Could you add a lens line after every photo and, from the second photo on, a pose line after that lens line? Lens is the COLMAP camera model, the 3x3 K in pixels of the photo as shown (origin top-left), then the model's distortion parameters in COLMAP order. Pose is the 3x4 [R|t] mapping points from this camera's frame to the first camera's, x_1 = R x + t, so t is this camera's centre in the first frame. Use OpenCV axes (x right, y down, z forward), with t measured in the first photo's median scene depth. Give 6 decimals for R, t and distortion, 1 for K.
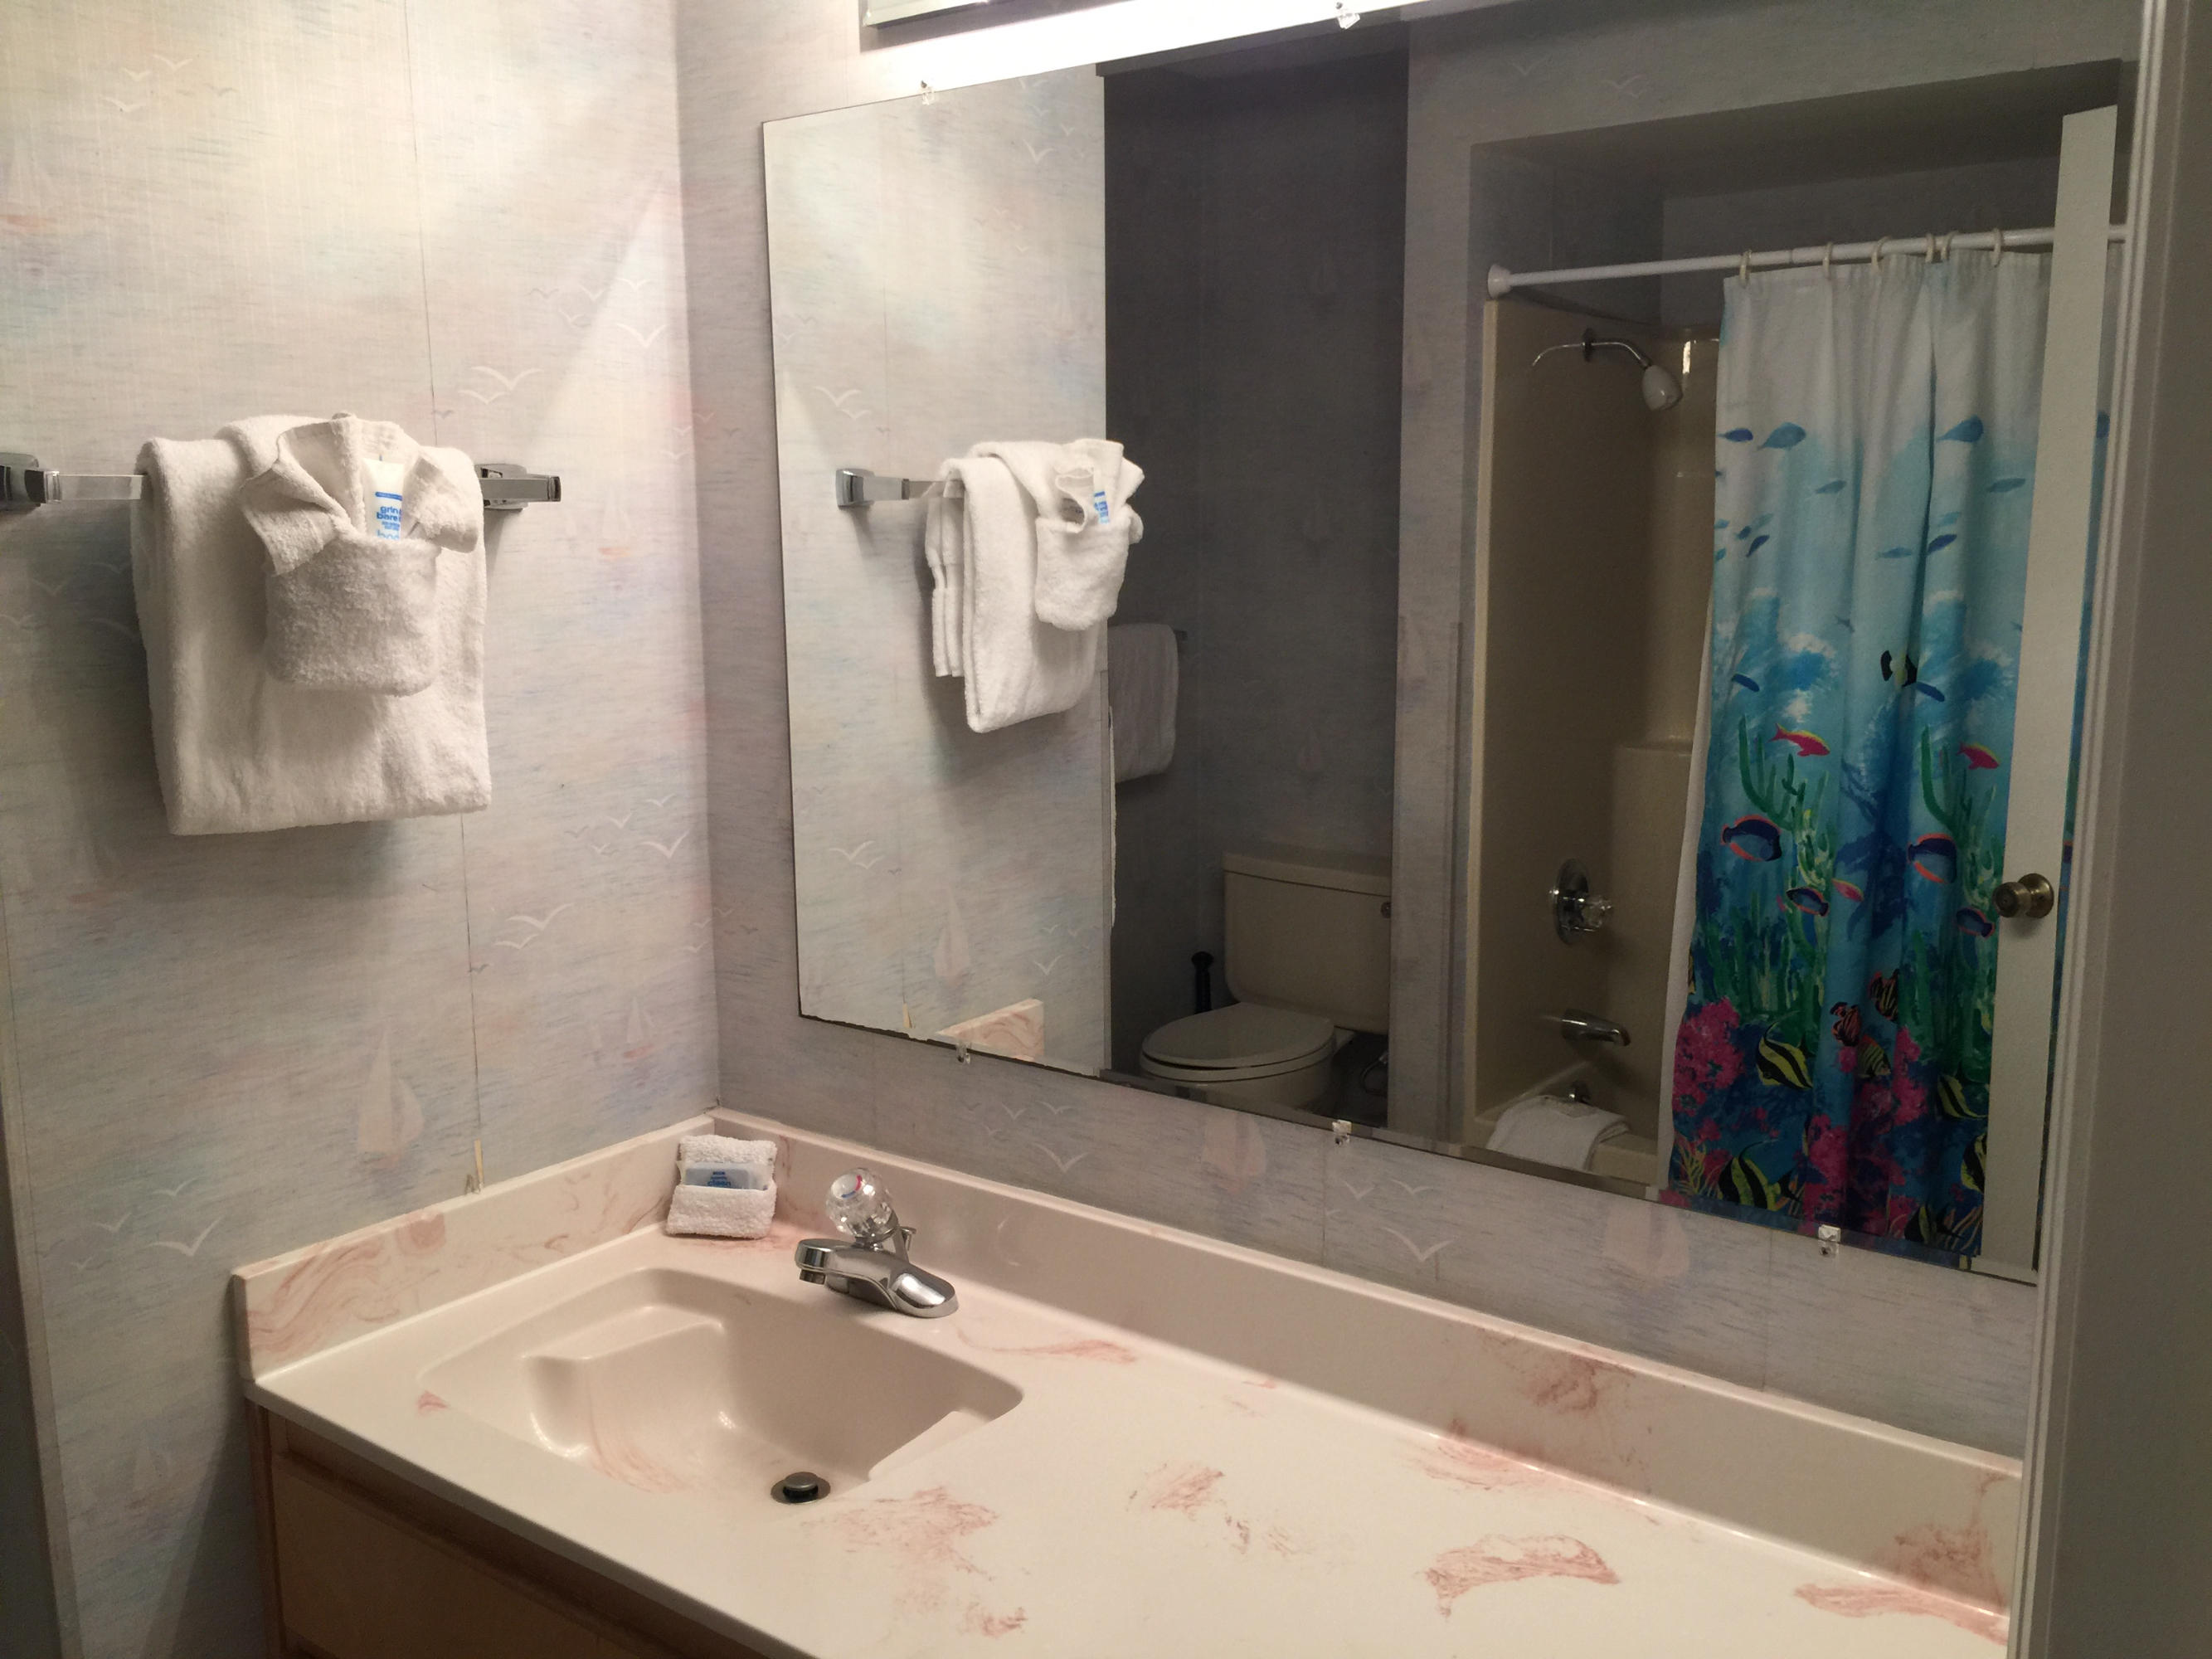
lens RADIAL K [[1914.9, 0, 1108.5], [0, 1914.9, 820.9], [0, 0, 1]] dist [0.084819, -0.122062]
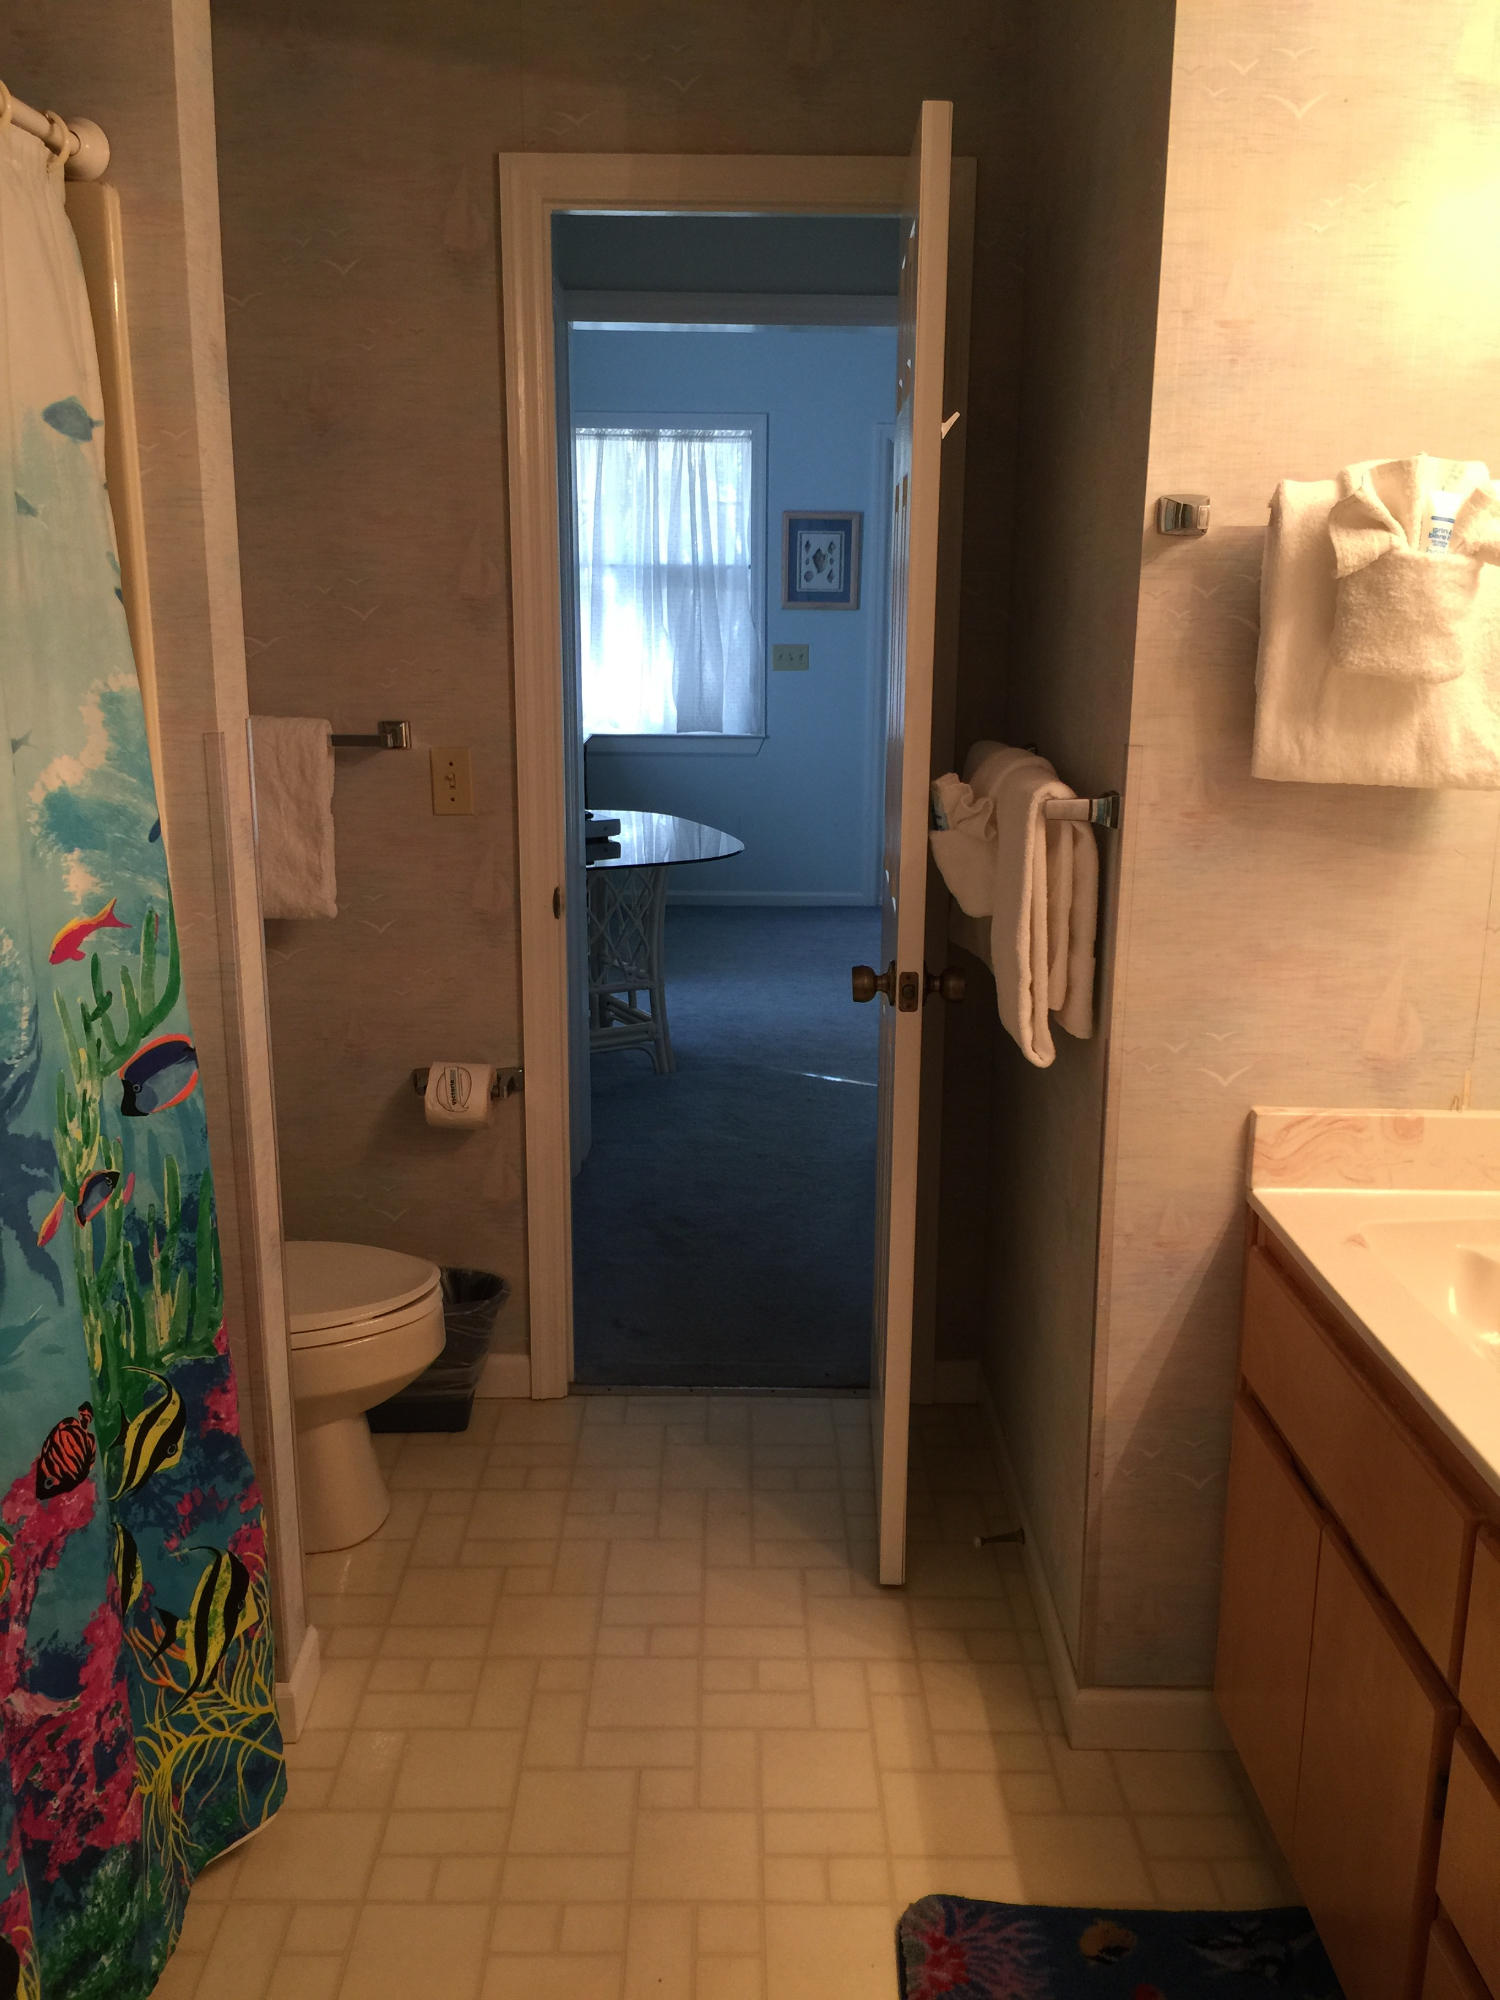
lens RADIAL K [[1691.9, 0, 750.0], [0, 1691.9, 1000.0], [0, 0, 1]] dist [0.060510, -0.088182]
pose [[0.605784, 0.194156, -0.771576, 0.258133], [-0.141126, 0.980612, 0.135955, 0.047557], [0.783013, 0.026531, 0.621439, -0.024843]]
